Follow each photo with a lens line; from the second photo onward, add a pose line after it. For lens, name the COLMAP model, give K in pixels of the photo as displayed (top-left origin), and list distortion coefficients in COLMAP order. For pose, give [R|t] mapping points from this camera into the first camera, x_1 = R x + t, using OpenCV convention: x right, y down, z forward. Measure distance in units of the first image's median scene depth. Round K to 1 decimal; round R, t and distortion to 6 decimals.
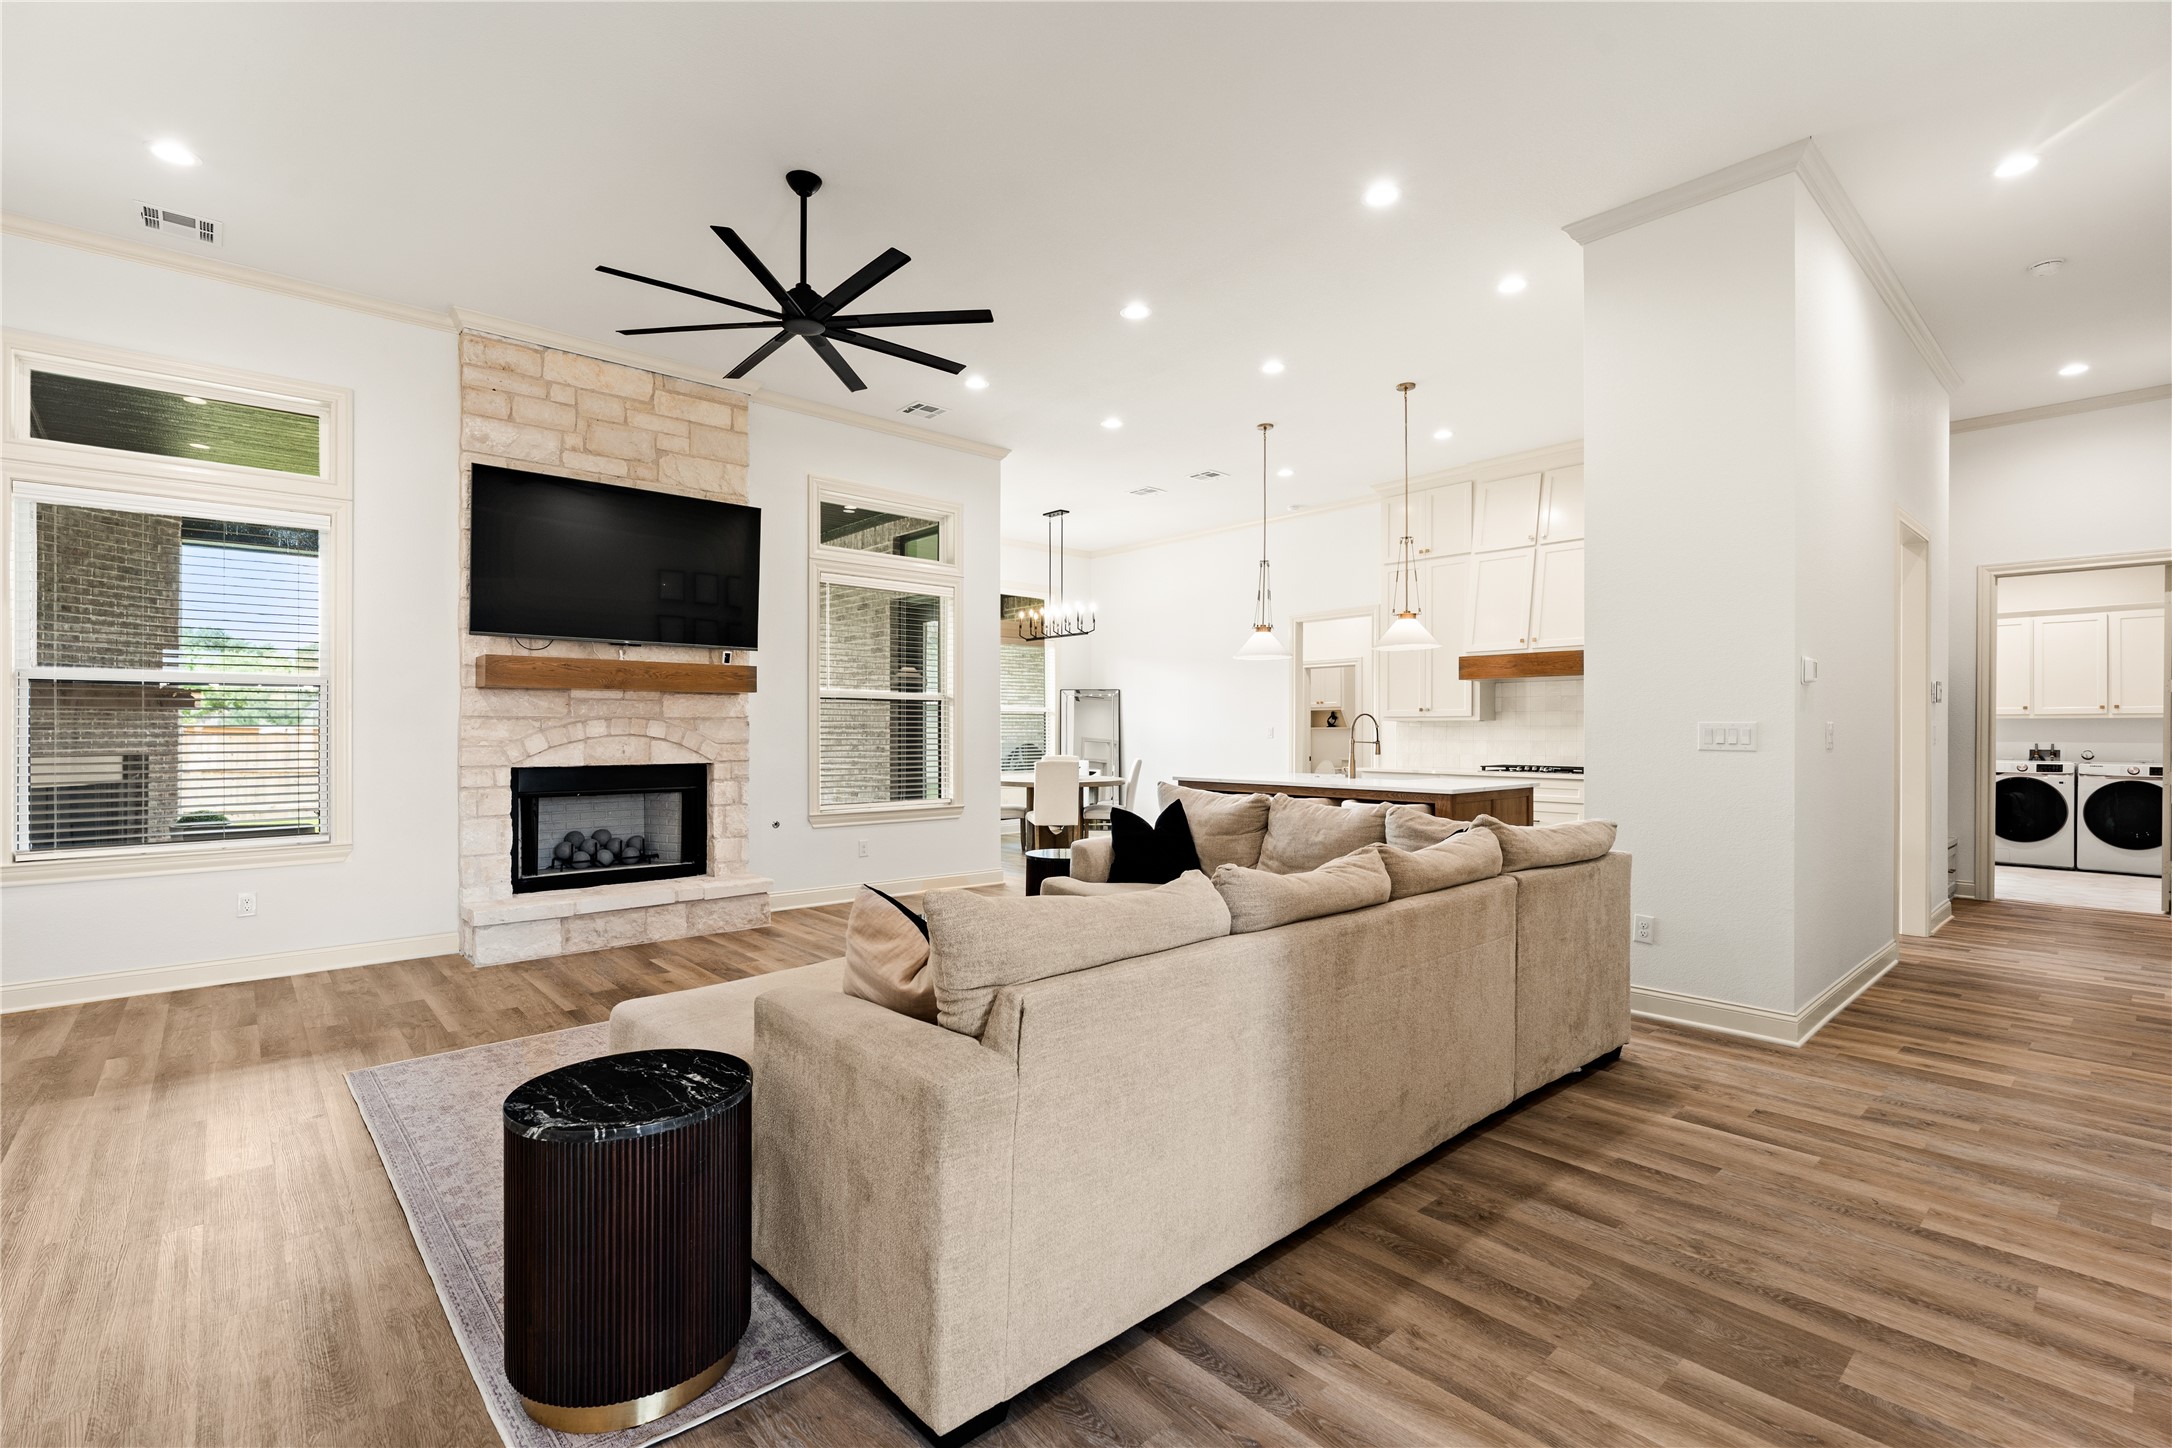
lens RADIAL K [[990.1, 0, 1084.7], [0, 990.1, 726.9], [0, 0, 1]] dist [0.001691, 0.000558]
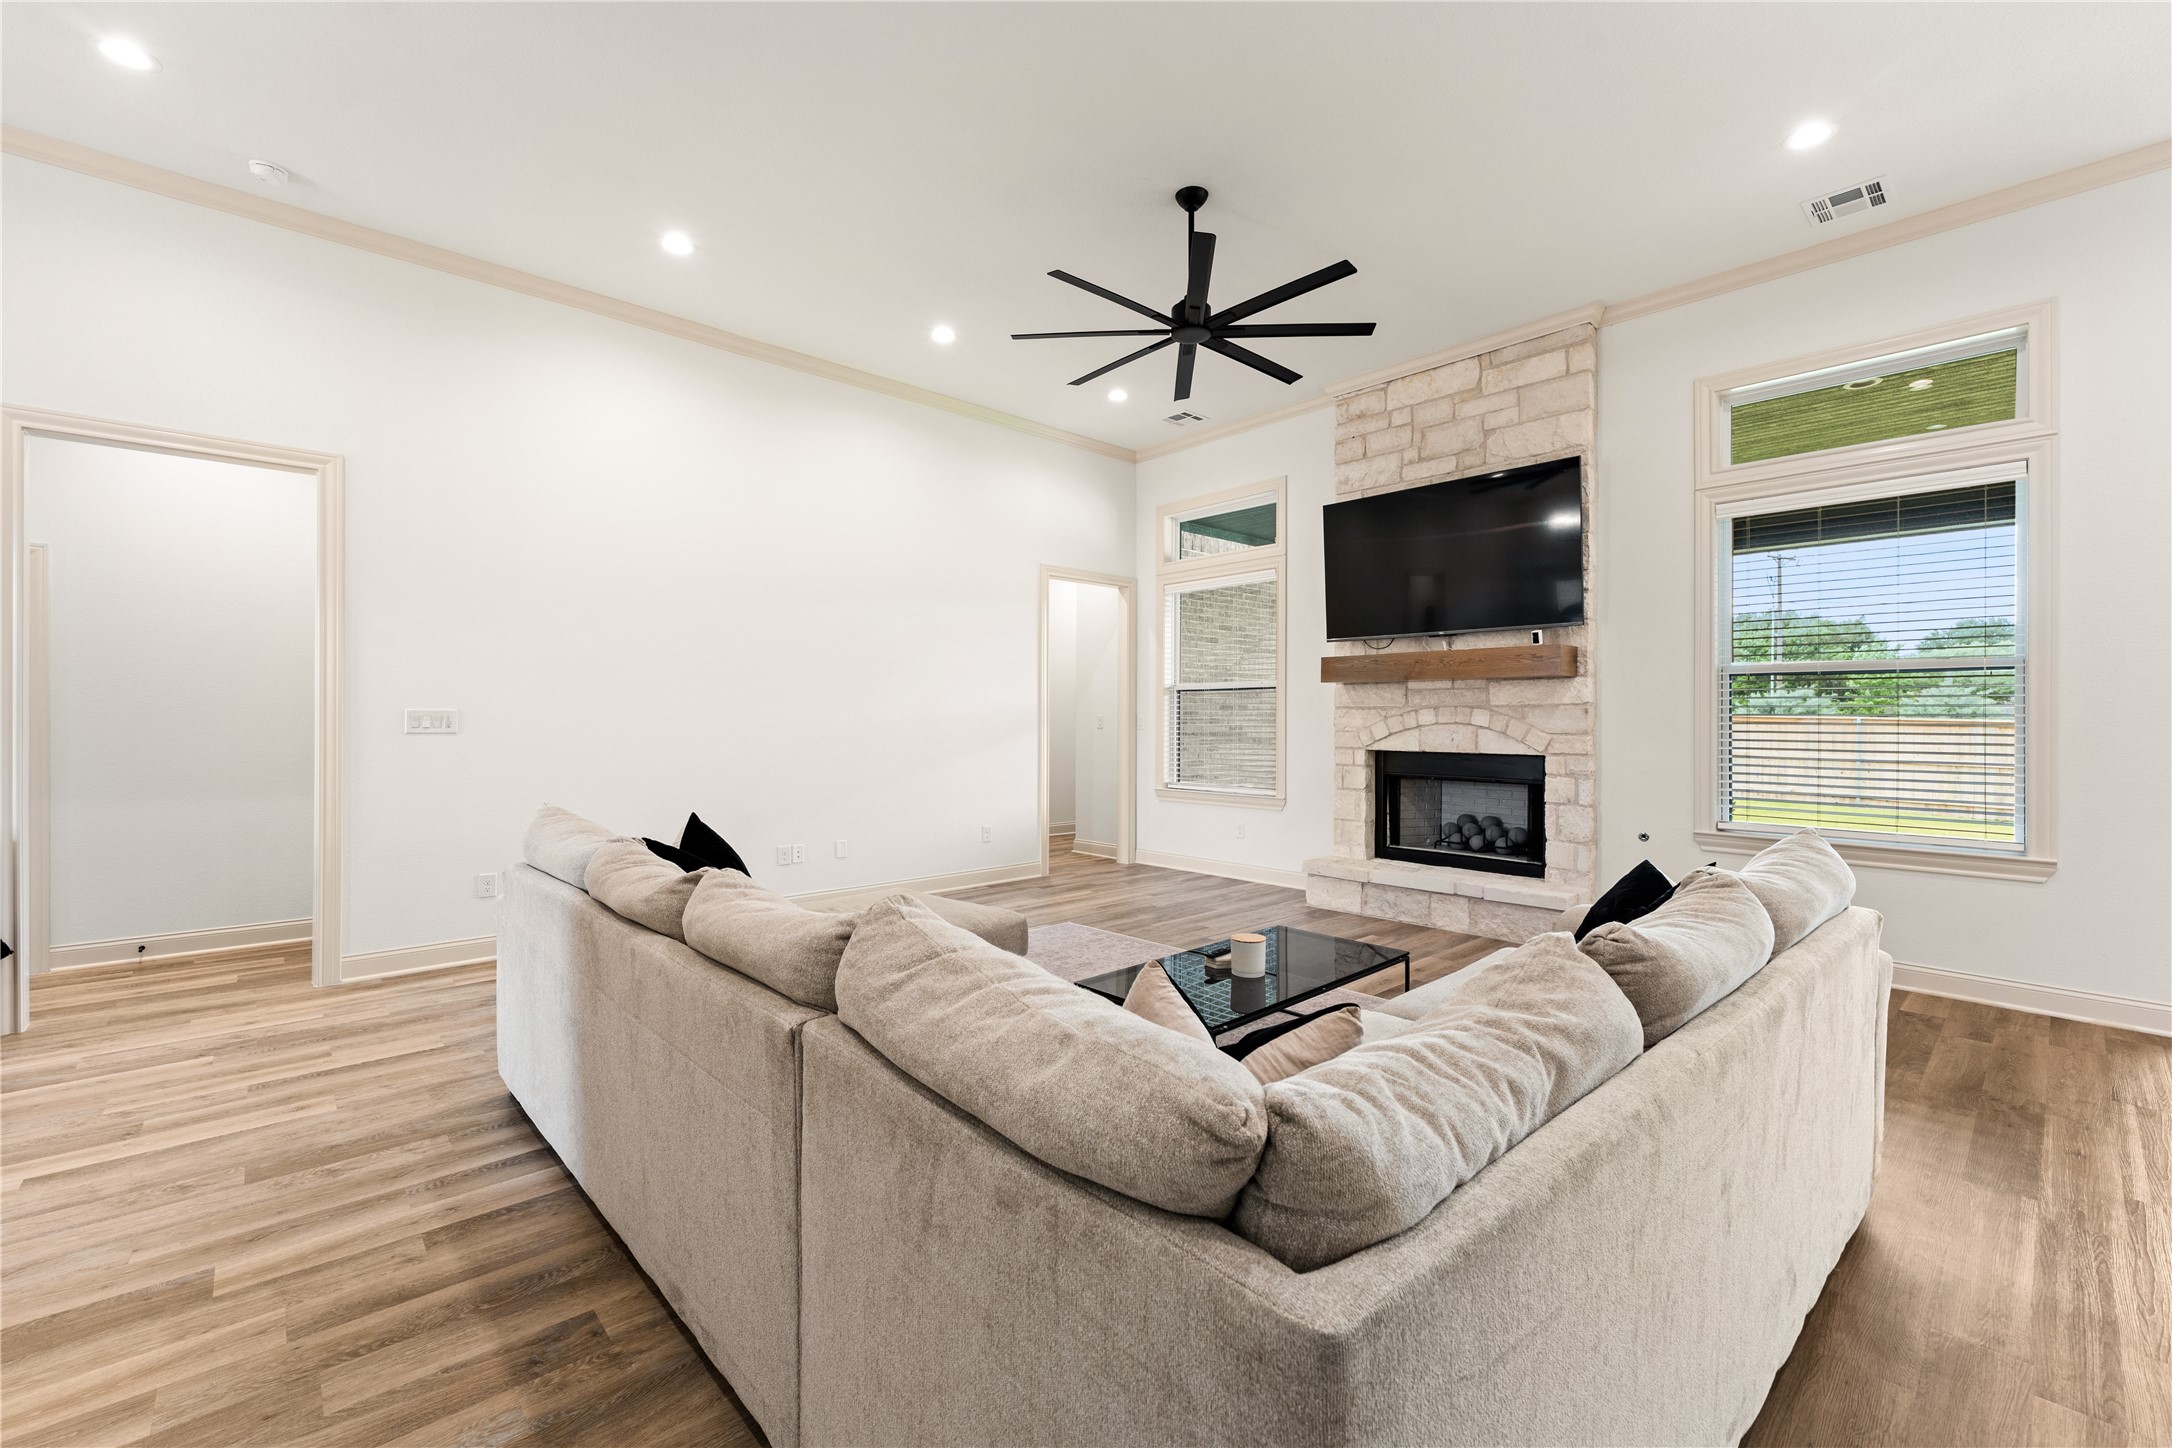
lens RADIAL K [[915.6, 0, 1092.6], [0, 915.6, 720.2], [0, 0, 1]] dist [0.000191, 0.001052]
pose [[0.000215, 0.004594, -0.999989, 0.501297], [0.002044, 0.999987, 0.004594, -0.000376], [0.999998, -0.002045, 0.000205, 0.650394]]
